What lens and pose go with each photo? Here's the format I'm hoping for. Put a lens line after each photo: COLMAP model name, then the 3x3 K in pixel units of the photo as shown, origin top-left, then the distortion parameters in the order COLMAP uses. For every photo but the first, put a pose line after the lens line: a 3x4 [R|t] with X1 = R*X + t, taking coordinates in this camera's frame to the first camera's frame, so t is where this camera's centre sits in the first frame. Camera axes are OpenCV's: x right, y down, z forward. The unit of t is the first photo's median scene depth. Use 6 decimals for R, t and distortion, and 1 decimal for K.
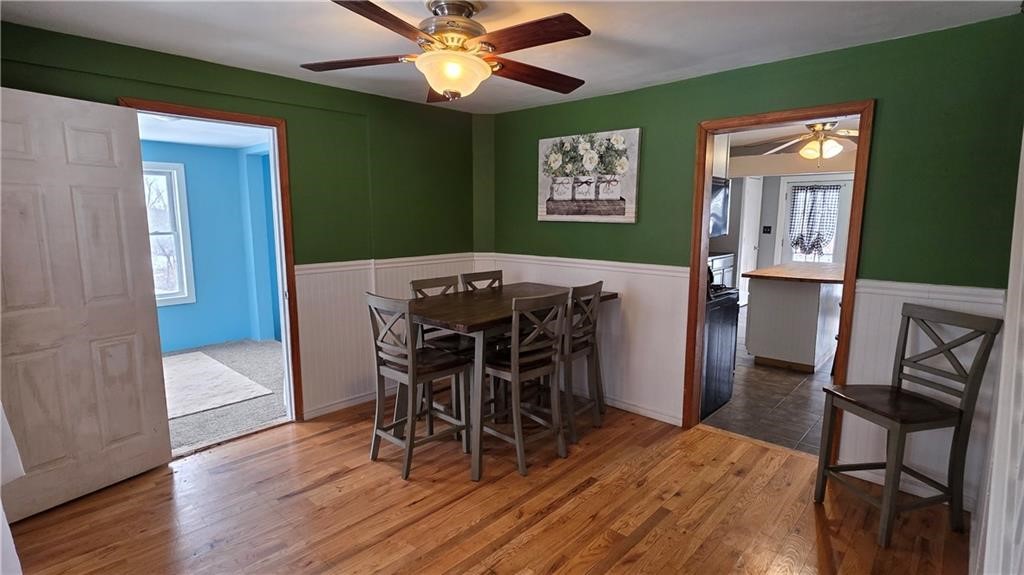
lens RADIAL K [[499.4, 0, 512.0], [0, 499.4, 287.5], [0, 0, 1]] dist [0.000143, -0.000238]
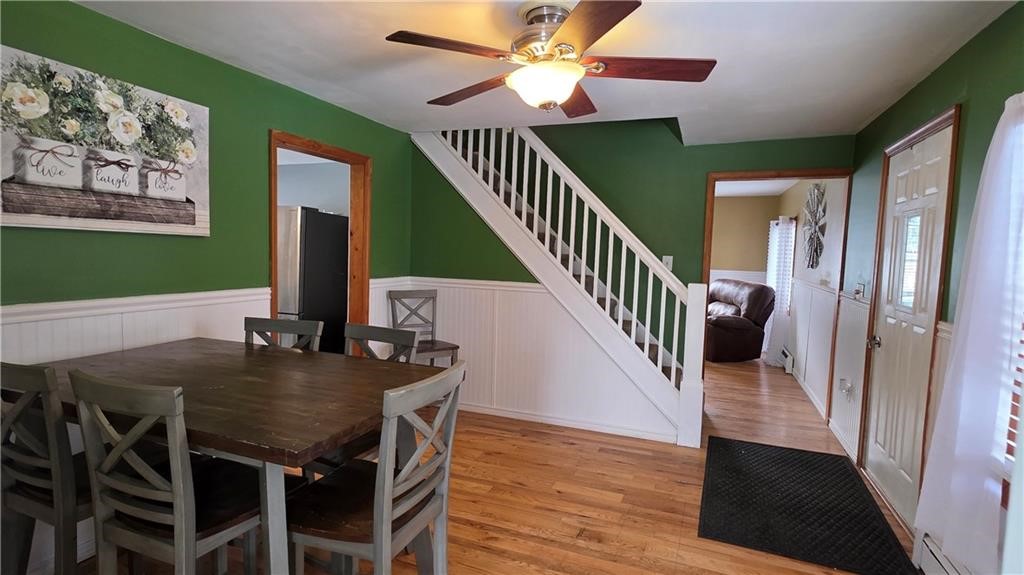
lens RADIAL K [[499.4, 0, 512.0], [0, 499.4, 287.5], [0, 0, 1]] dist [0.000143, -0.000238]
pose [[-0.365038, -0.083169, 0.927270, -0.564503], [0.103234, 0.986244, 0.129098, -0.098079], [-0.925251, 0.142851, -0.351431, 0.810380]]
